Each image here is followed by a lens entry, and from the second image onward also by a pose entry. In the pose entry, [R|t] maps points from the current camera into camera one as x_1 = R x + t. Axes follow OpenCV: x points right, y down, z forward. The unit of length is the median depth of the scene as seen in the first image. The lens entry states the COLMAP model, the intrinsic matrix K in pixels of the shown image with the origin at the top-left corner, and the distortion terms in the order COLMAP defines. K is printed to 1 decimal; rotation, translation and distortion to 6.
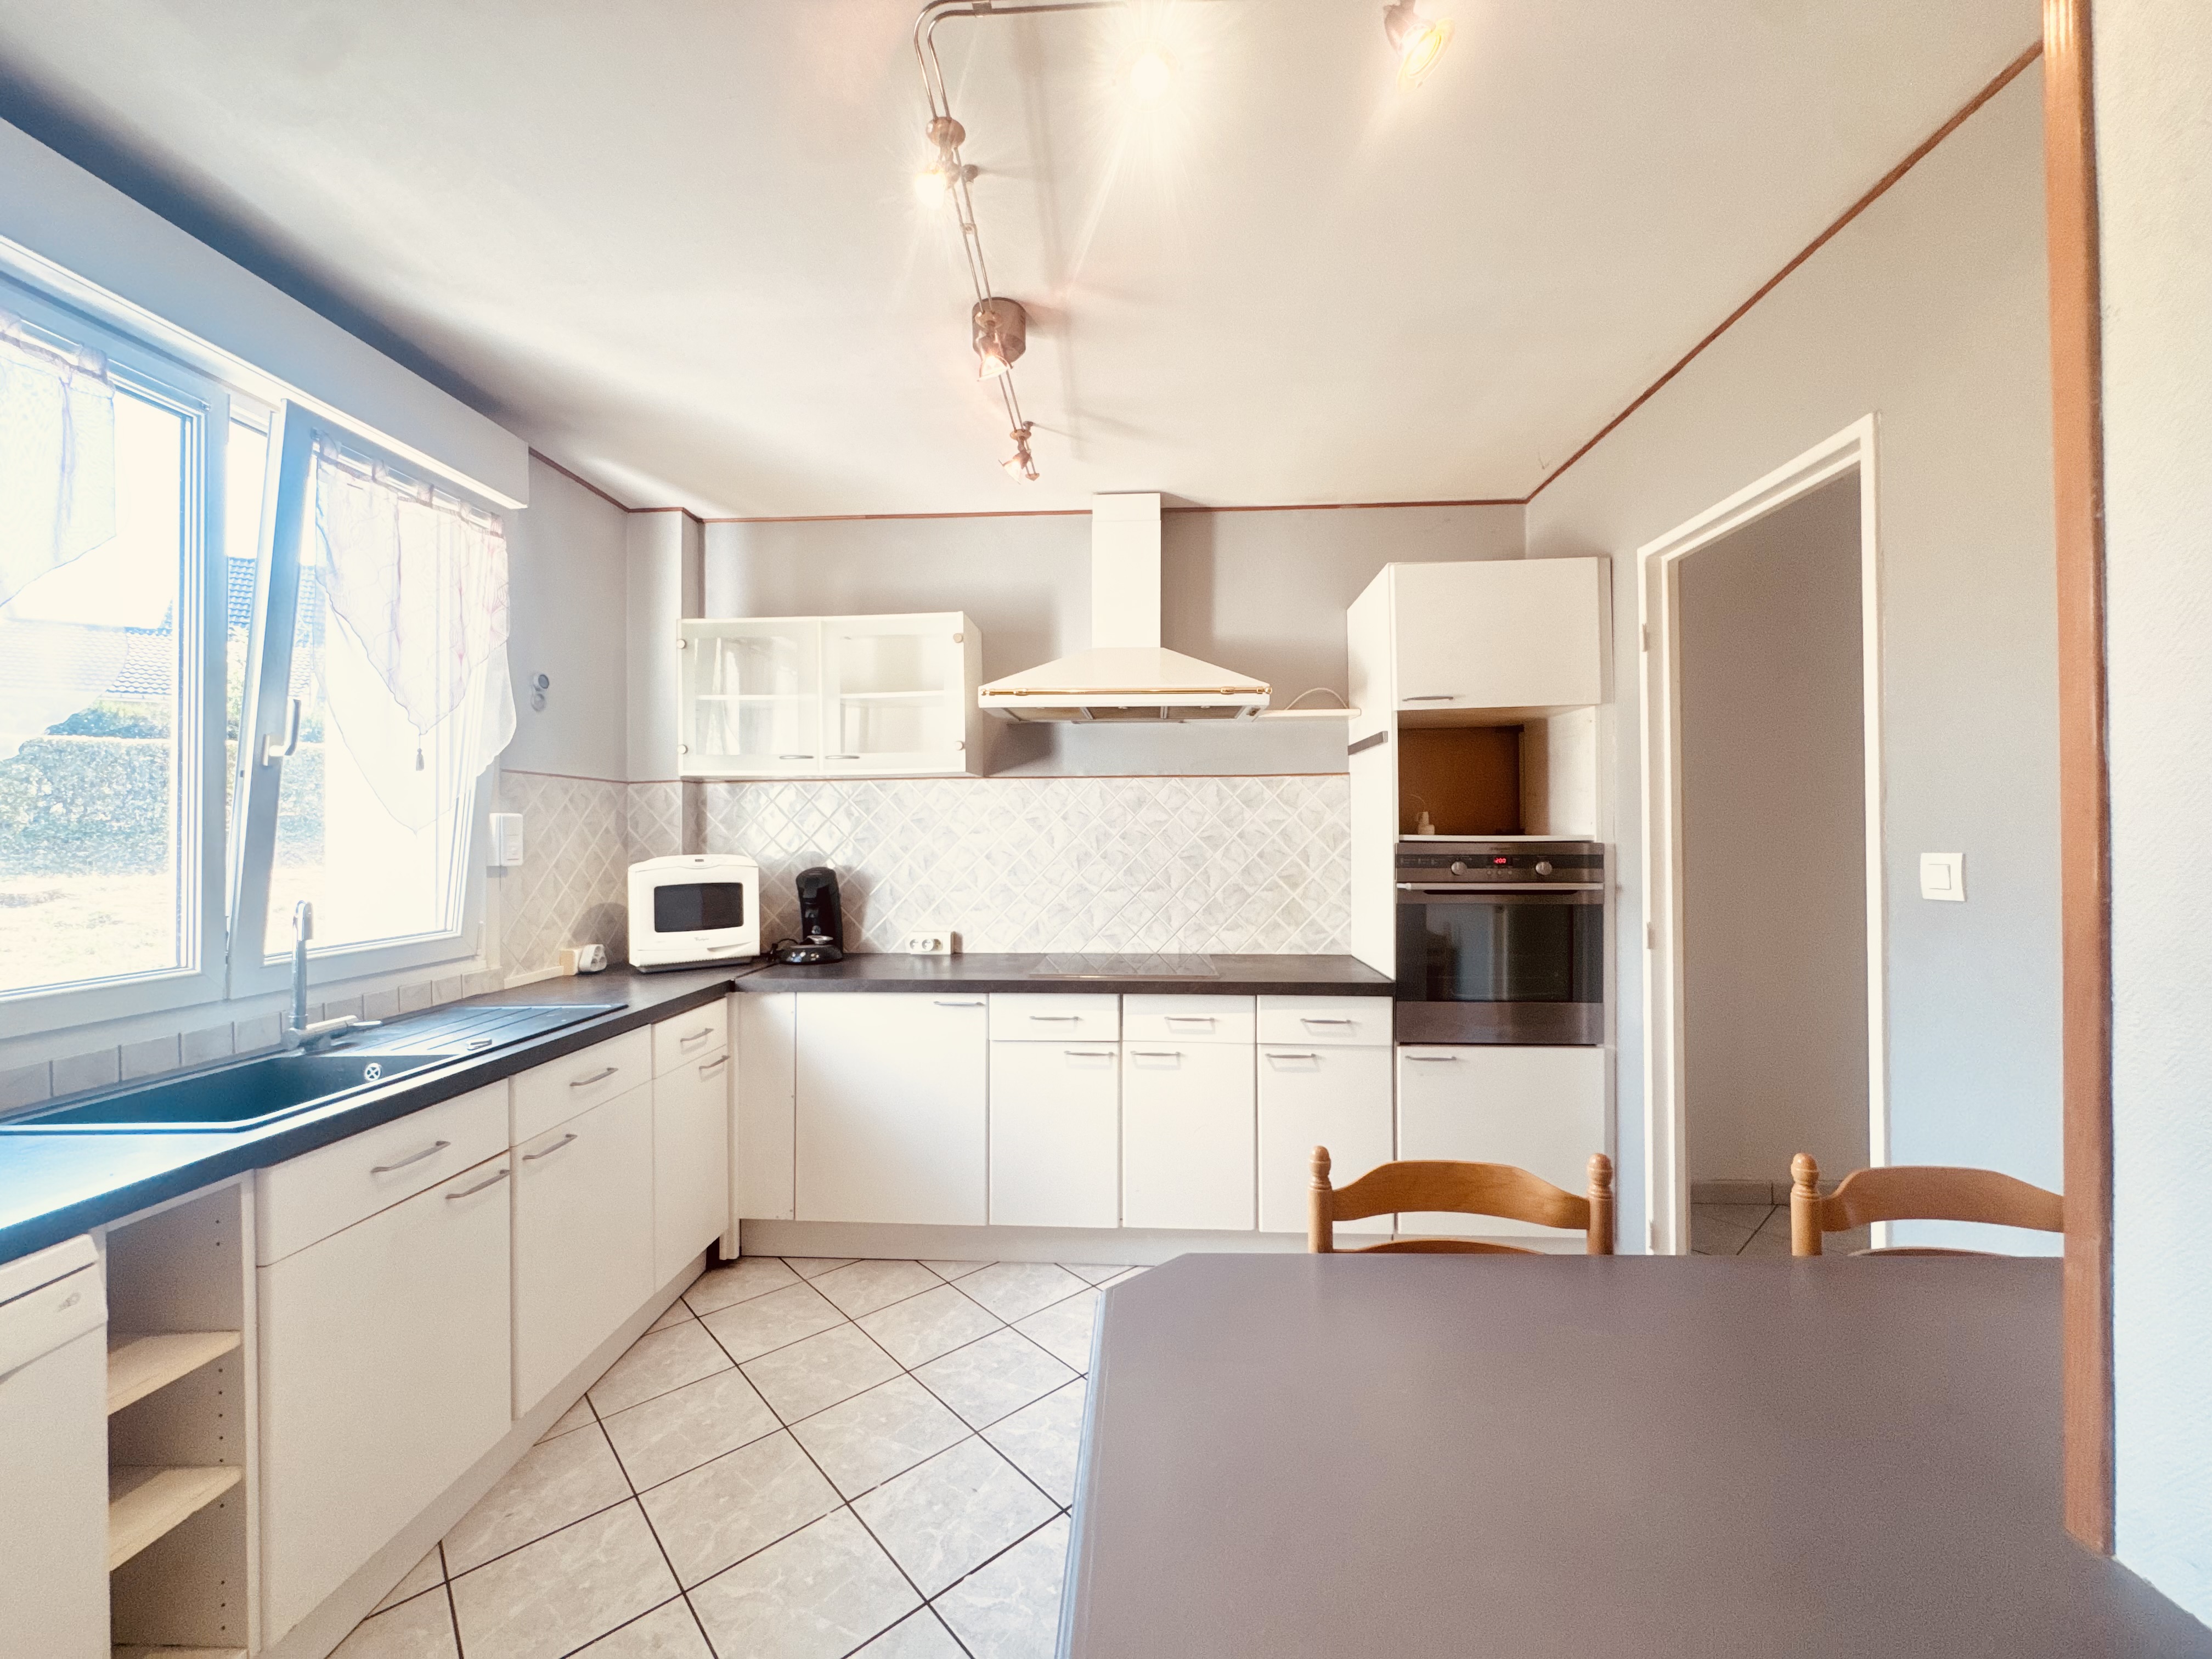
lens RADIAL K [[884.5, 0, 1106.2], [0, 884.5, 825.6], [0, 0, 1]] dist [-0.000076, 0.000447]
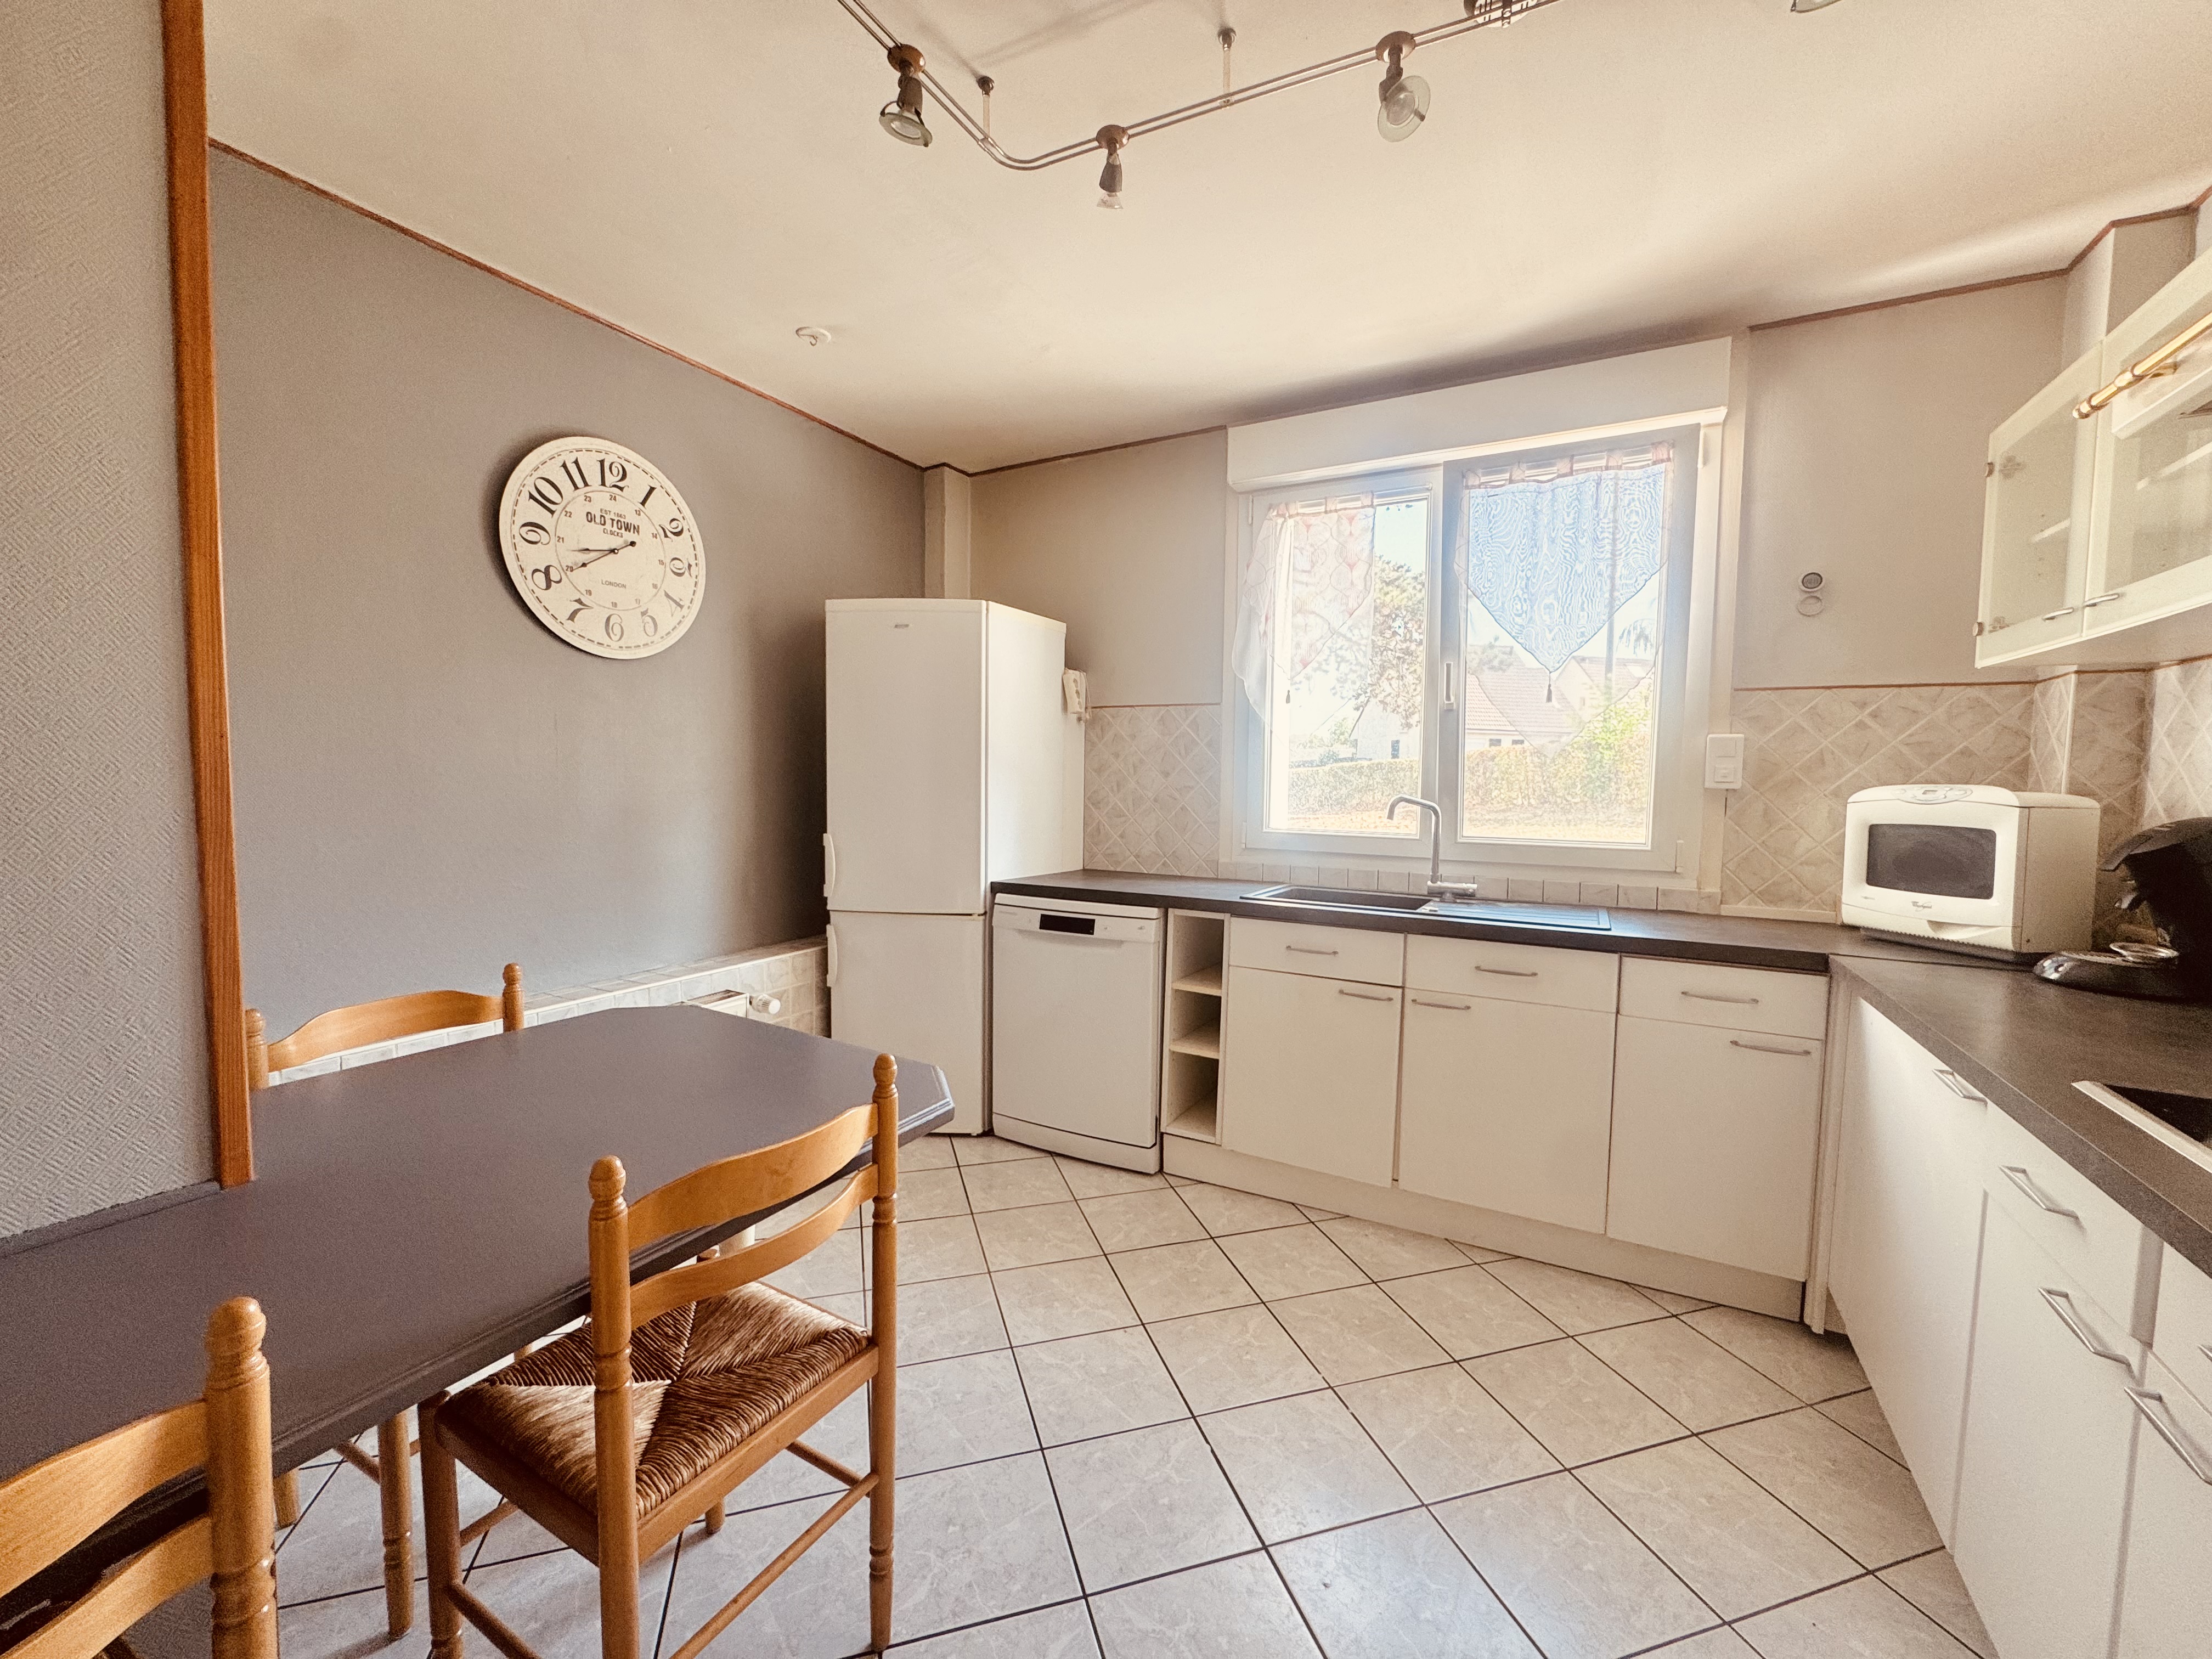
lens RADIAL K [[884.5, 0, 1107.7], [0, 884.5, 828.7], [0, 0, 1]] dist [-0.000076, 0.000447]
pose [[-0.427329, 0.057601, -0.902259, 0.581793], [-0.004396, 0.997824, 0.065784, 0.033443], [0.904085, 0.032078, -0.426146, 0.954399]]
